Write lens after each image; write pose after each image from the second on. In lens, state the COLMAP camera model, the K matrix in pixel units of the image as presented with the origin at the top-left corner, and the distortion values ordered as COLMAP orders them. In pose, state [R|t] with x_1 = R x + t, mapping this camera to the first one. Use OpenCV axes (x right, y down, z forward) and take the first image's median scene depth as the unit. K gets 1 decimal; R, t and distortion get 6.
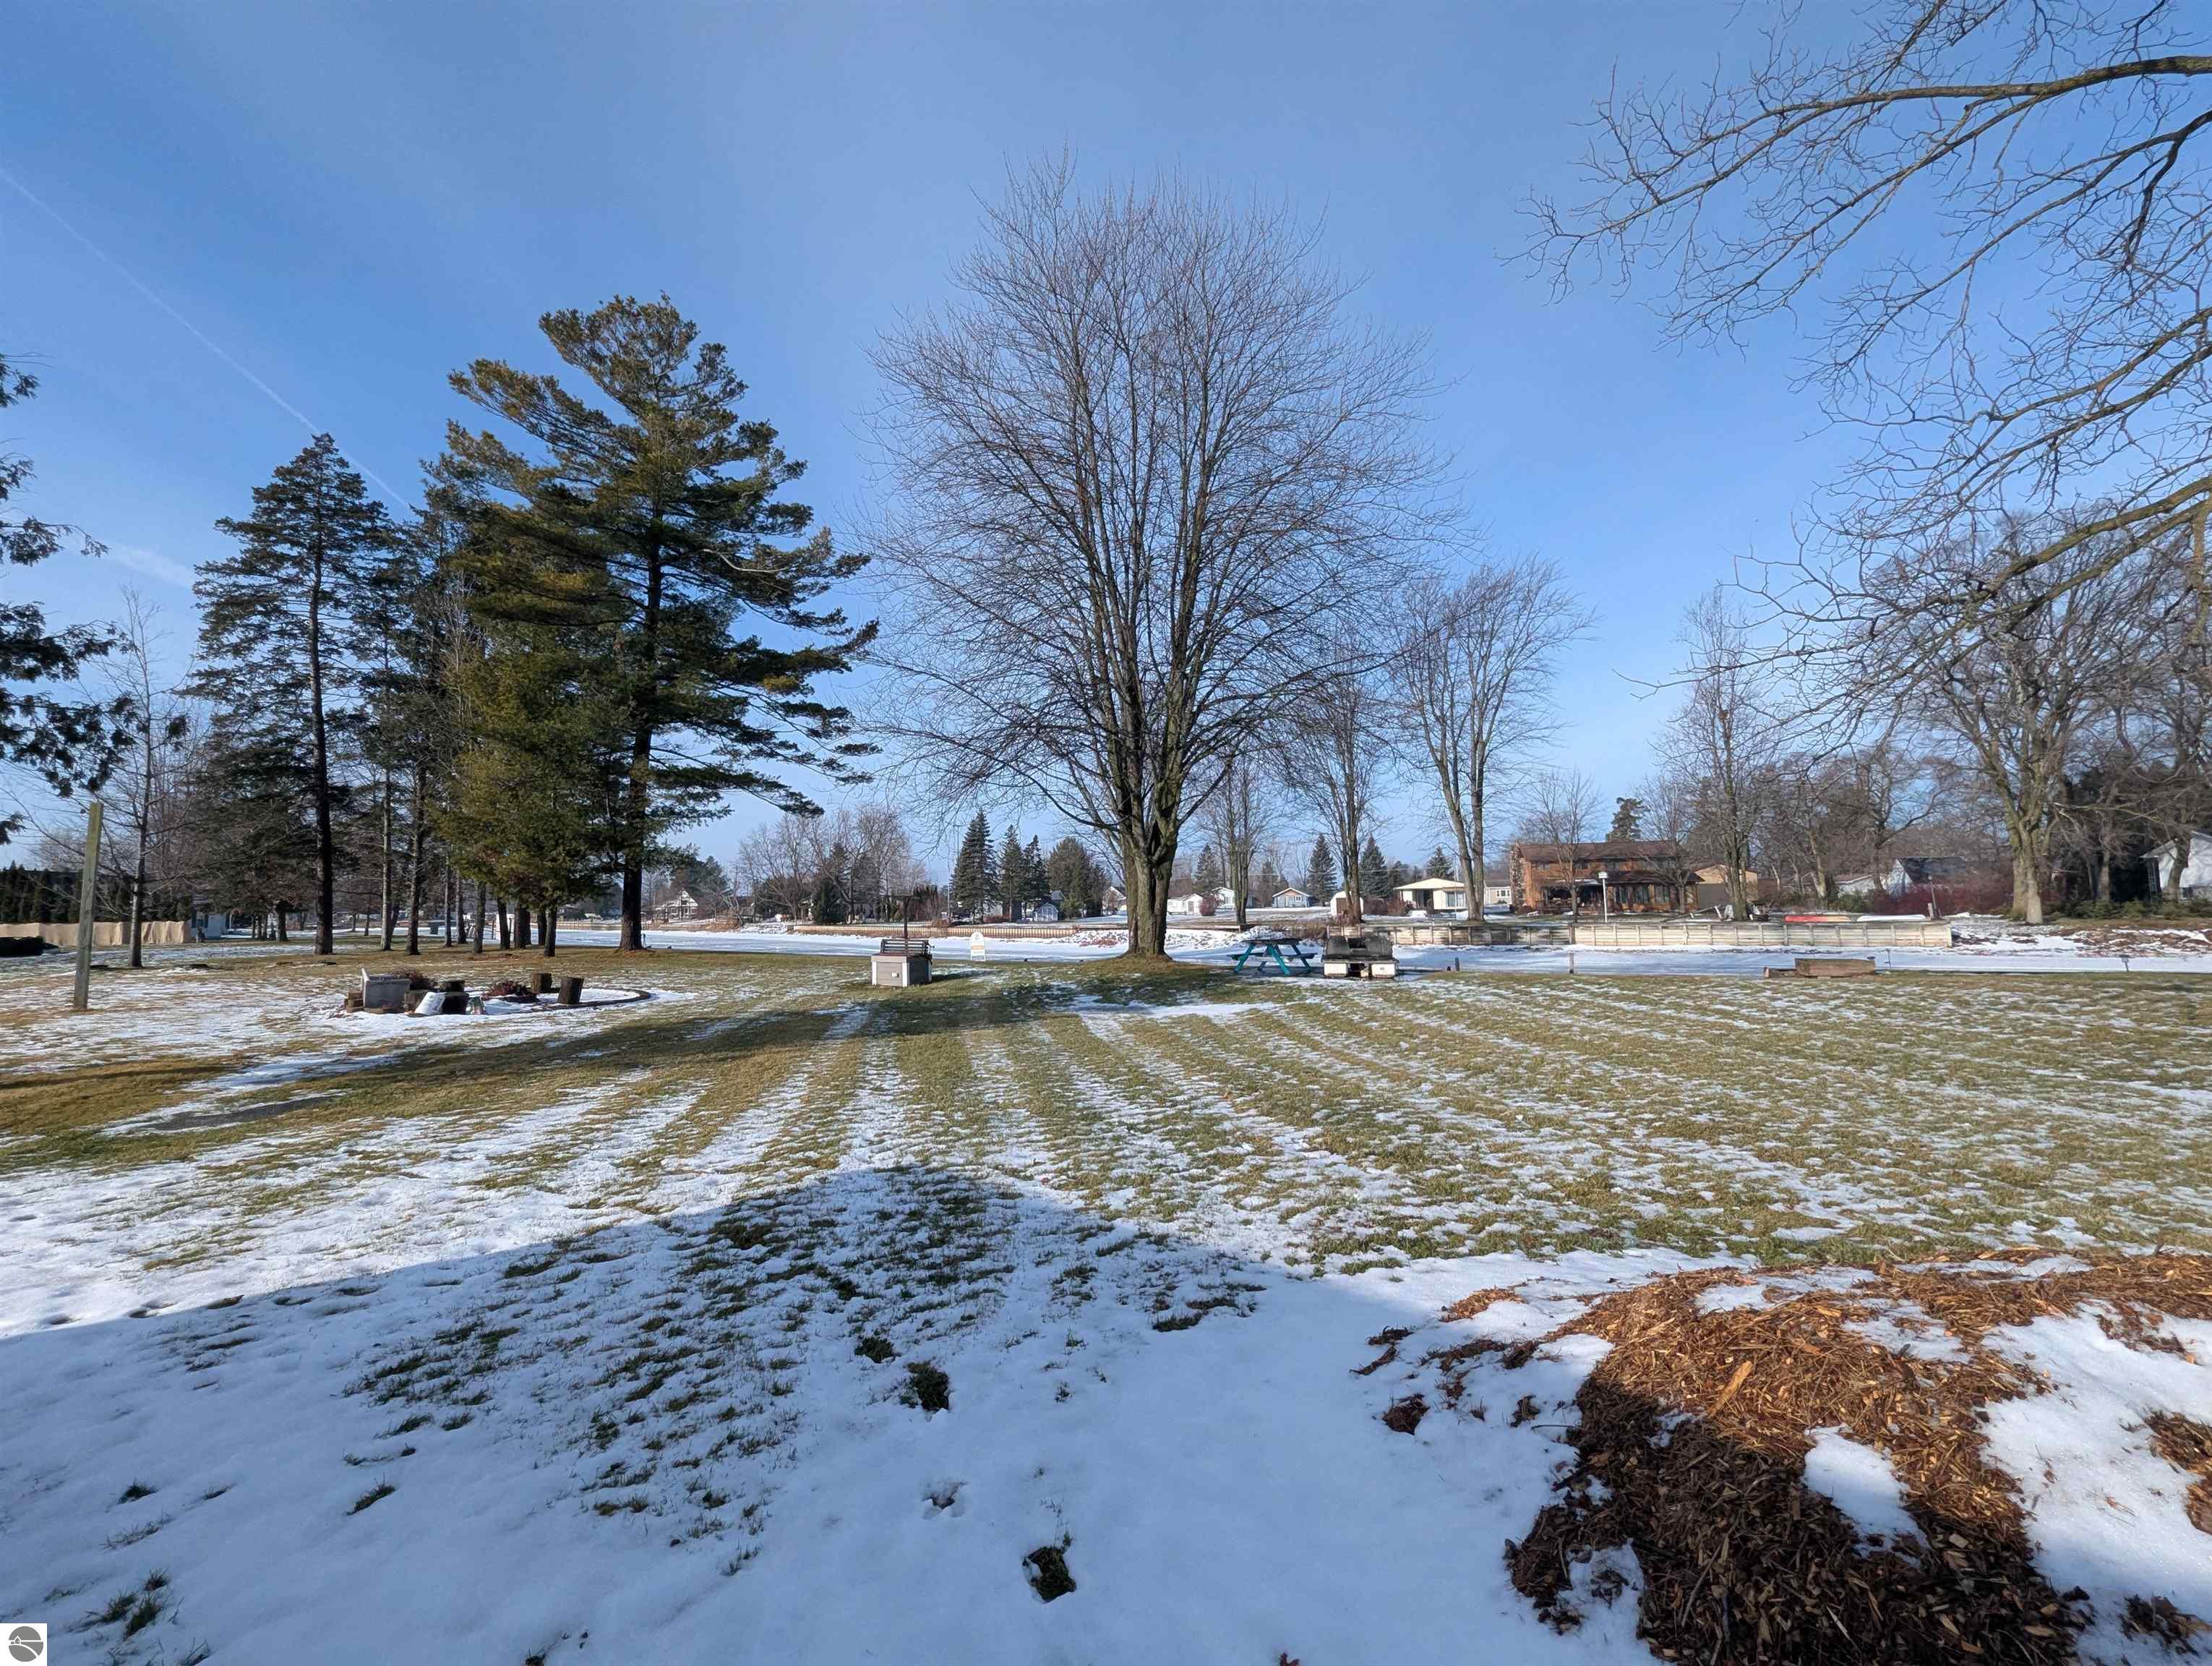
lens RADIAL K [[910.3, 0, 1118.1], [0, 910.3, 848.1], [0, 0, 1]] dist [-0.003158, -0.001246]
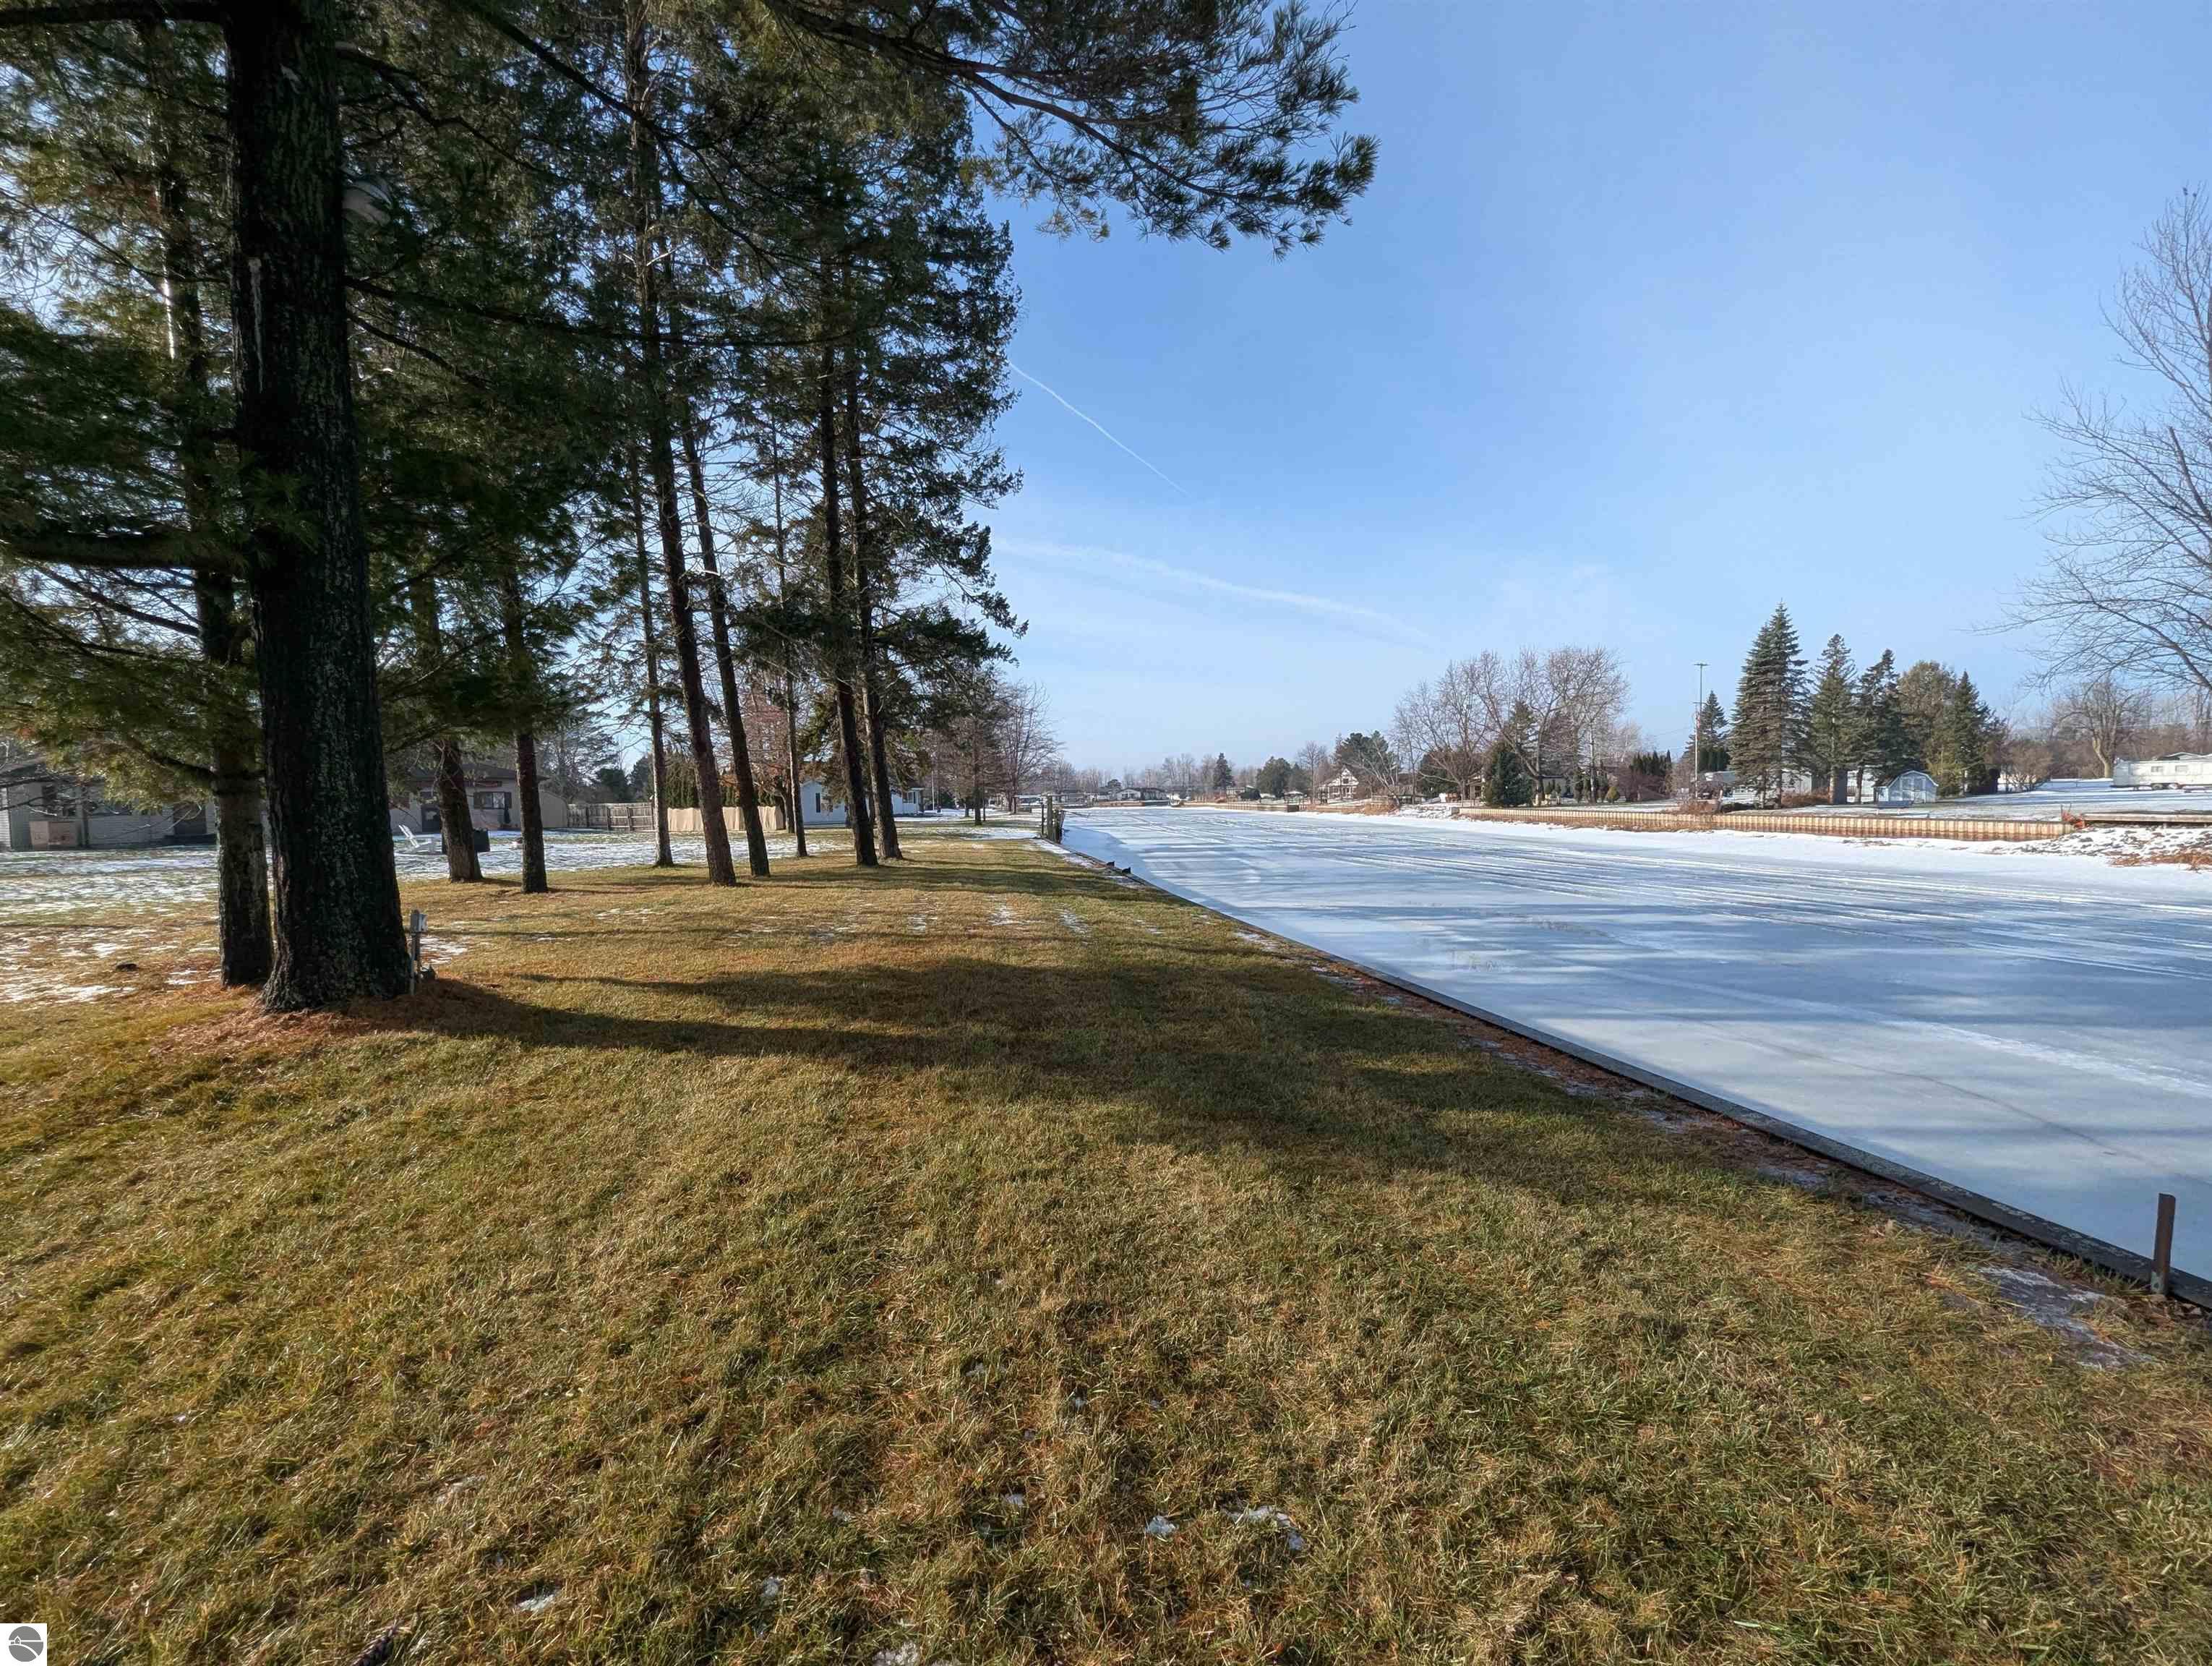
lens RADIAL K [[910.3, 0, 1108.3], [0, 910.3, 839.9], [0, 0, 1]] dist [-0.003158, -0.001246]
pose [[0.748665, 0.027608, -0.662374, -0.063815], [0.054565, 0.993177, 0.103068, 0.015083], [0.660700, -0.113306, 0.742050, 0.212424]]
